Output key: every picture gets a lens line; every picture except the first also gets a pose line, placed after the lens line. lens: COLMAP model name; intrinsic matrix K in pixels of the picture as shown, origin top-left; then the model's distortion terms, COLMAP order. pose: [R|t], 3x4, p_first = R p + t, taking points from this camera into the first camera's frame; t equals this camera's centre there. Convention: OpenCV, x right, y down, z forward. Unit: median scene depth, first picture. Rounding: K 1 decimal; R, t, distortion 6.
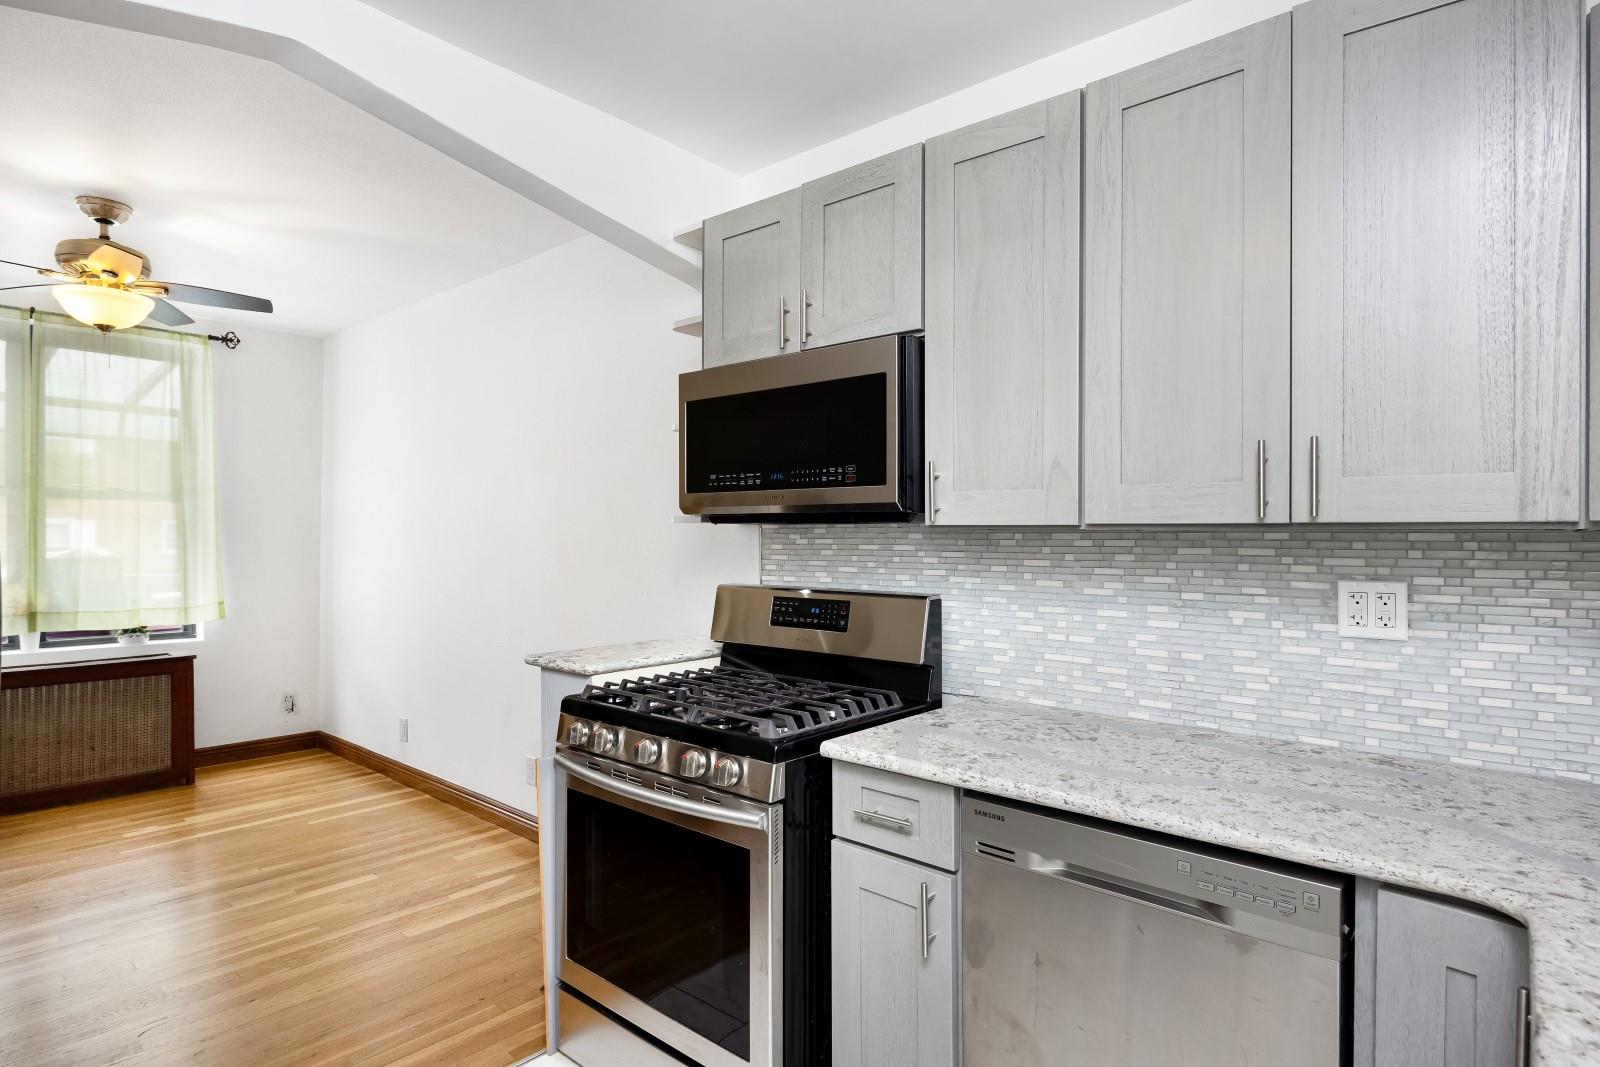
lens RADIAL K [[853.4, 0, 800.0], [0, 853.4, 533.5], [0, 0, 1]] dist [-0.028202, -0.000649]
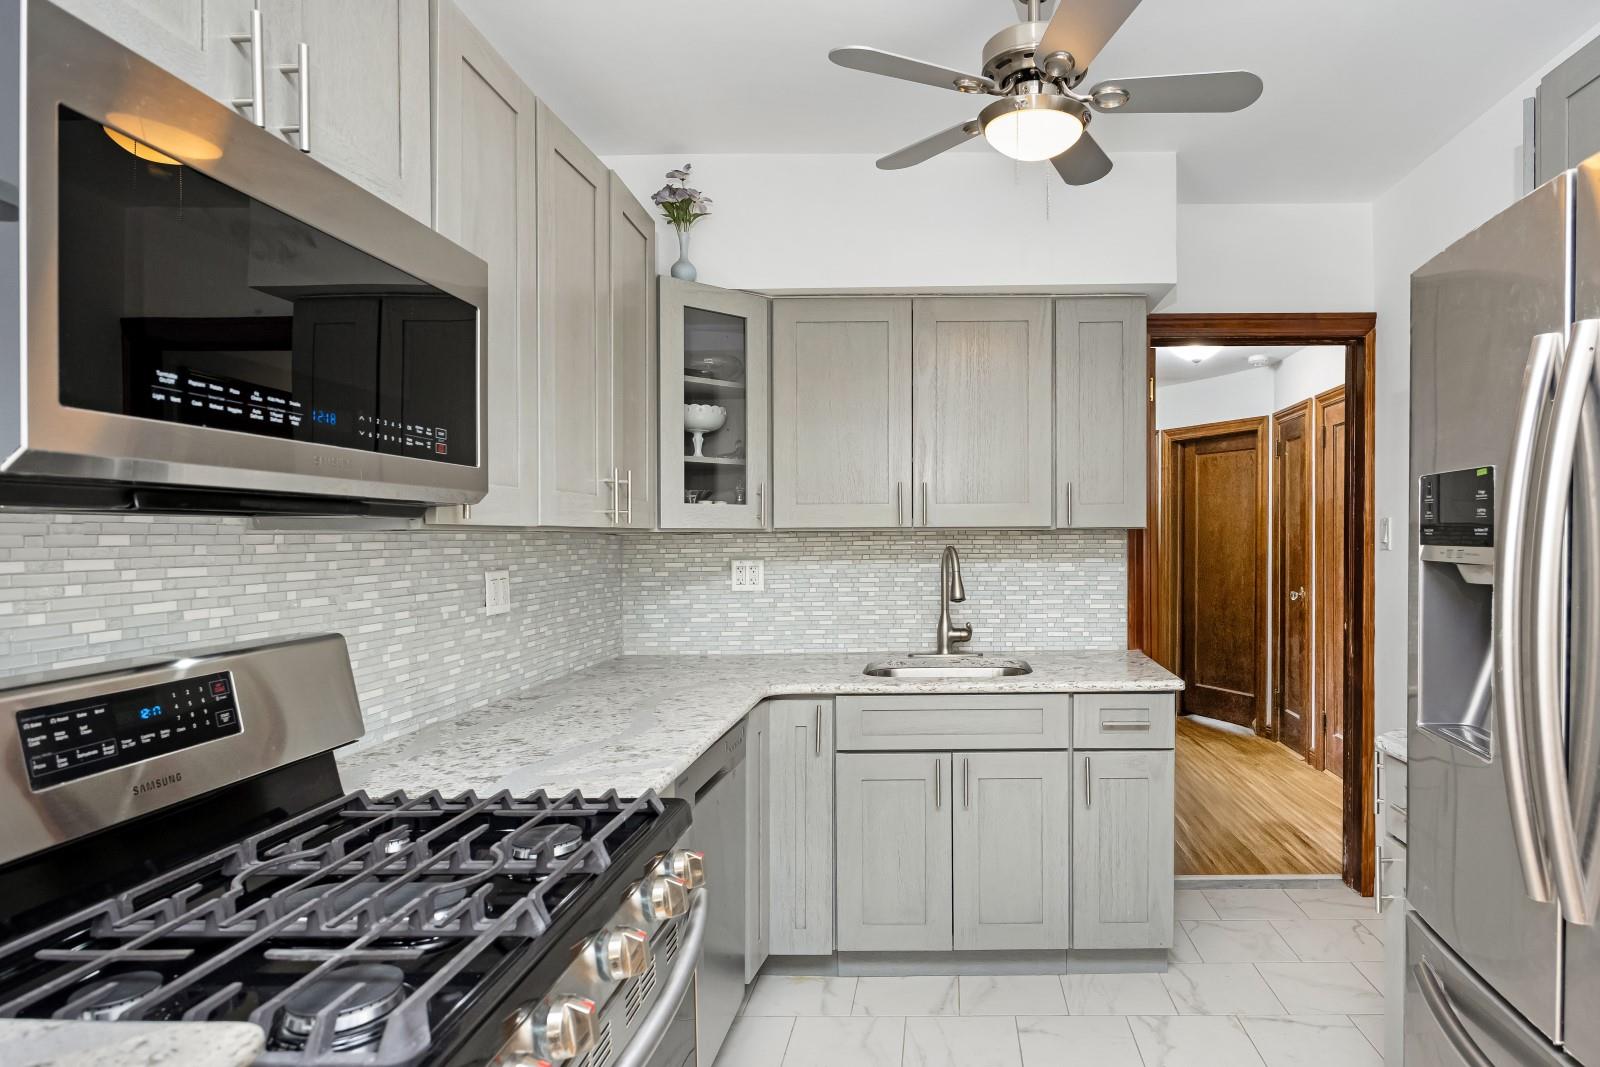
lens RADIAL K [[868.0, 0, 926.4], [0, 868.0, 567.6], [0, 0, 1]] dist [-0.002199, -0.001487]
pose [[-0.636757, -0.030650, 0.770455, -0.616826], [-0.000032, 0.999211, 0.039724, -0.001627], [-0.771064, 0.025270, -0.636255, 1.045504]]
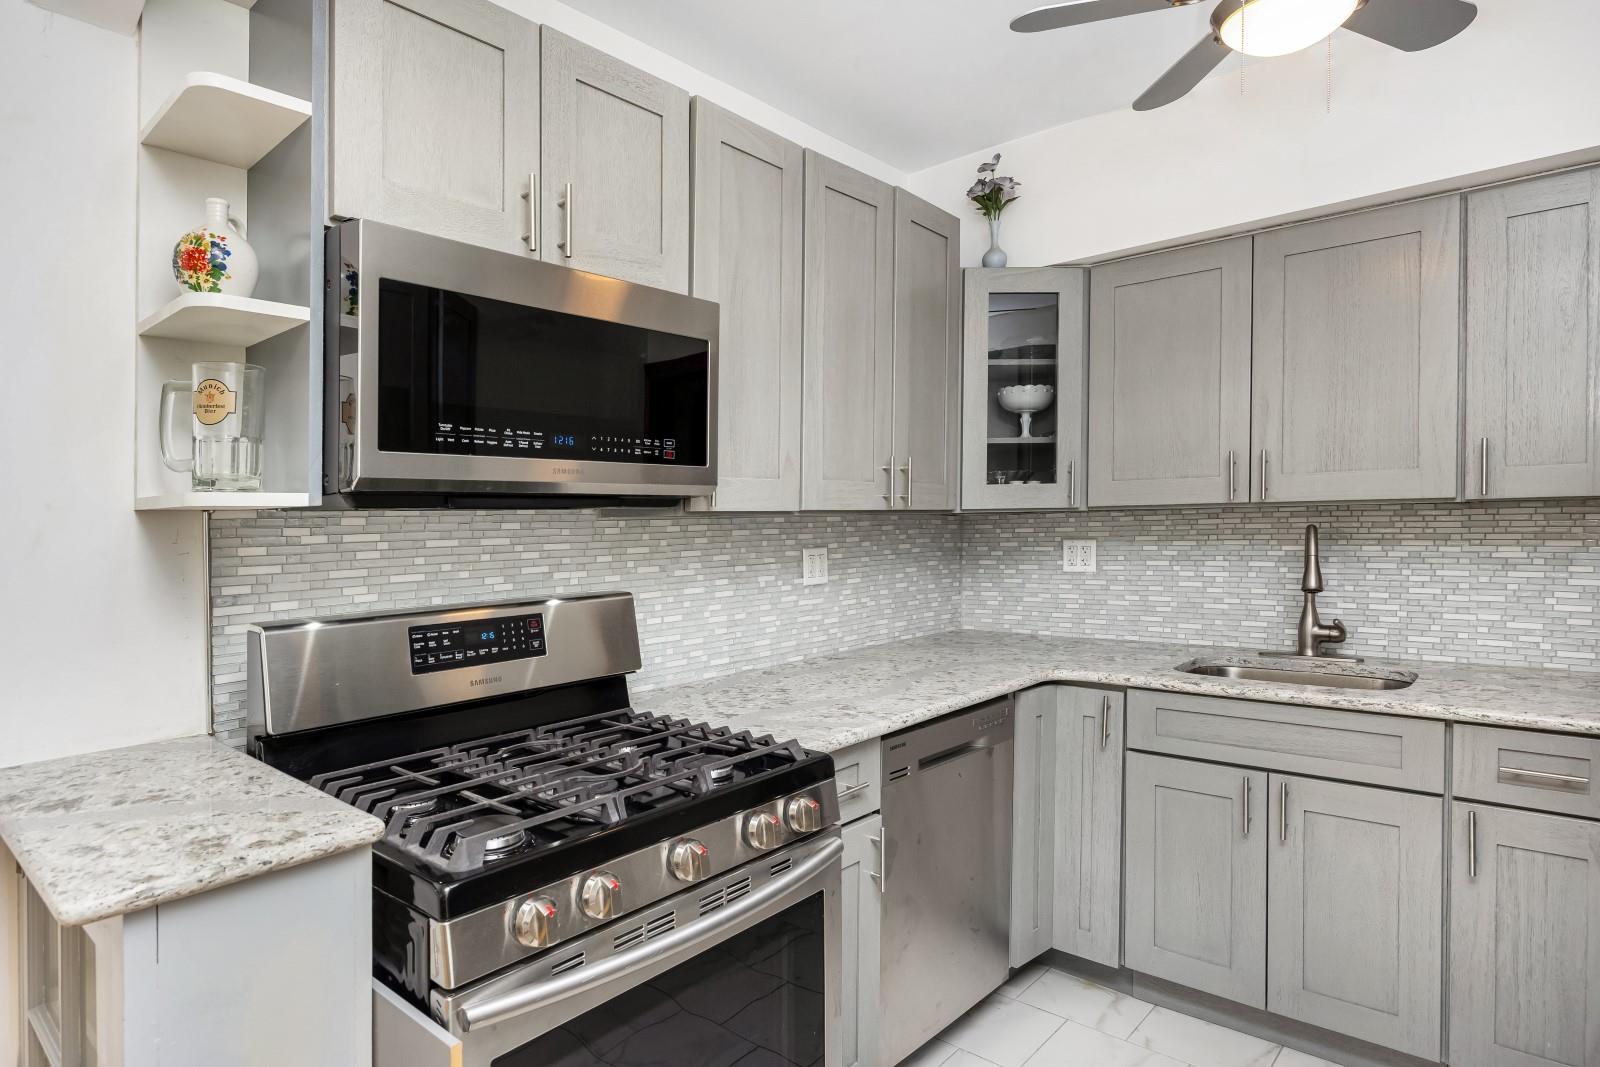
lens RADIAL K [[879.8, 0, 783.5], [0, 879.8, 536.4], [0, 0, 1]] dist [0.002652, -0.000235]
pose [[0.011851, -0.023517, 0.999653, -0.737057], [0.015448, 0.999608, 0.023333, -0.002814], [-0.999810, 0.015166, 0.012210, 0.807342]]
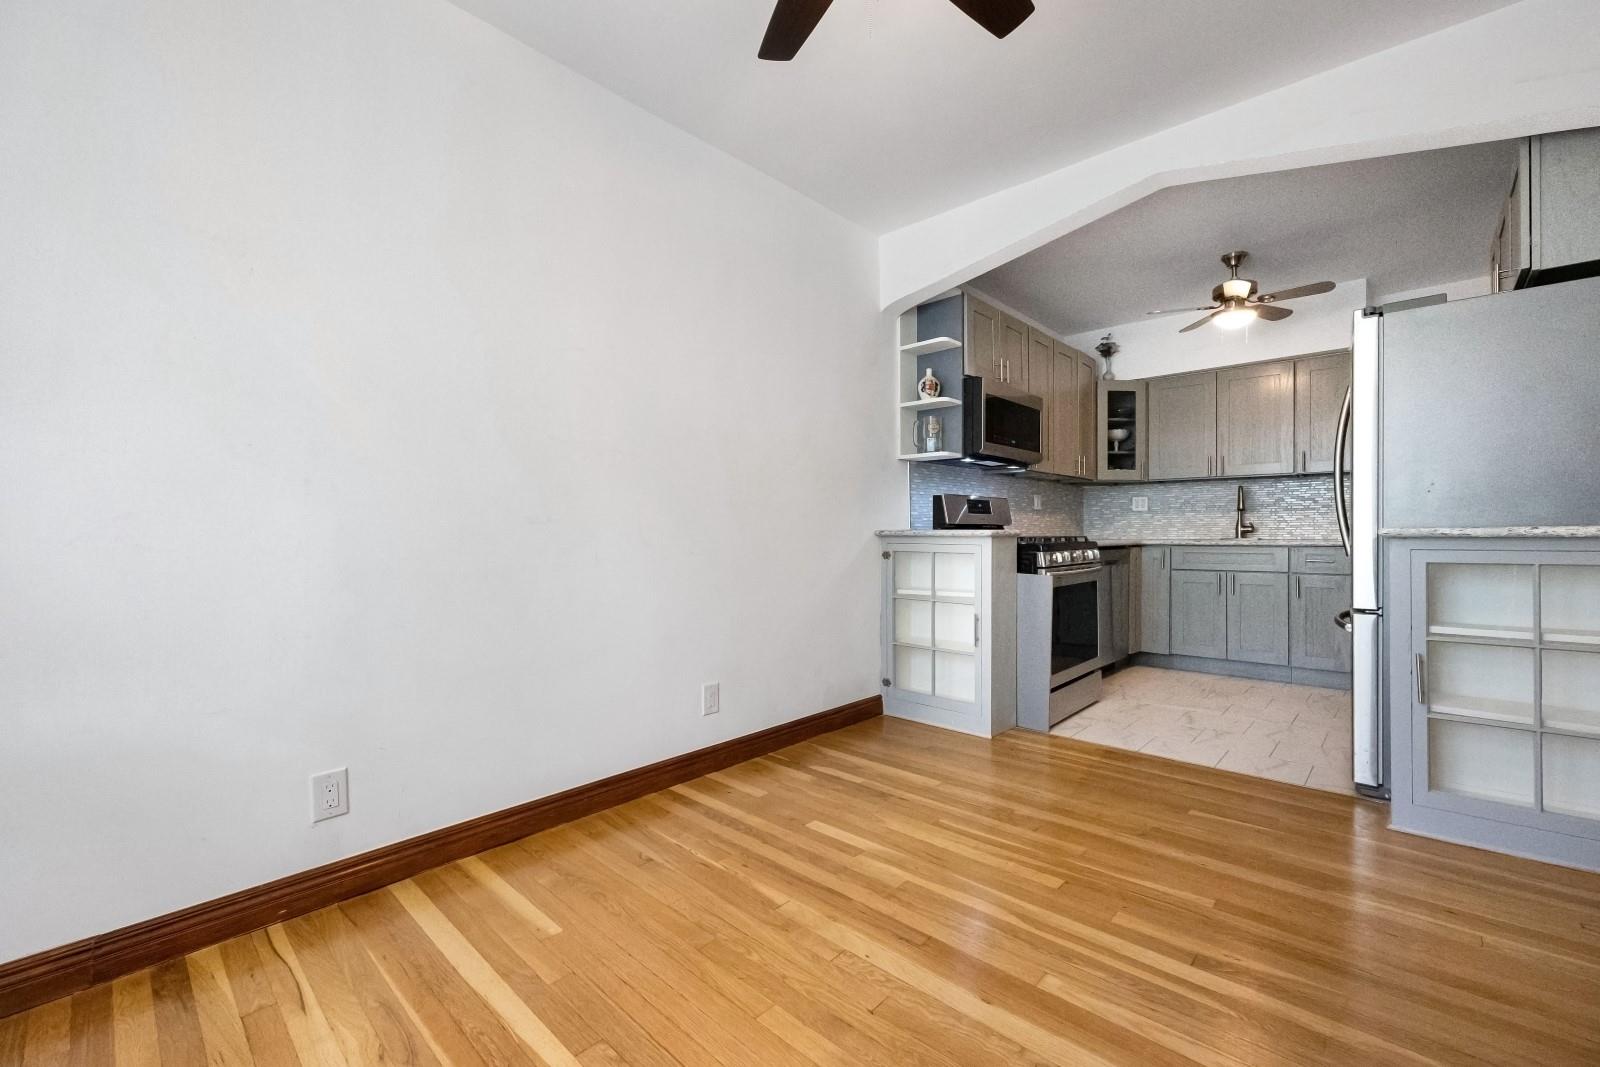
lens RADIAL K [[652.9, 0, 861.5], [0, 652.9, 512.9], [0, 0, 1]] dist [-0.000433, -0.000021]
pose [[-0.011584, 0.021133, 0.999710, -1.729762], [-0.000558, 0.999776, -0.021141, 0.158129], [-0.999933, -0.000803, -0.011570, 1.416910]]
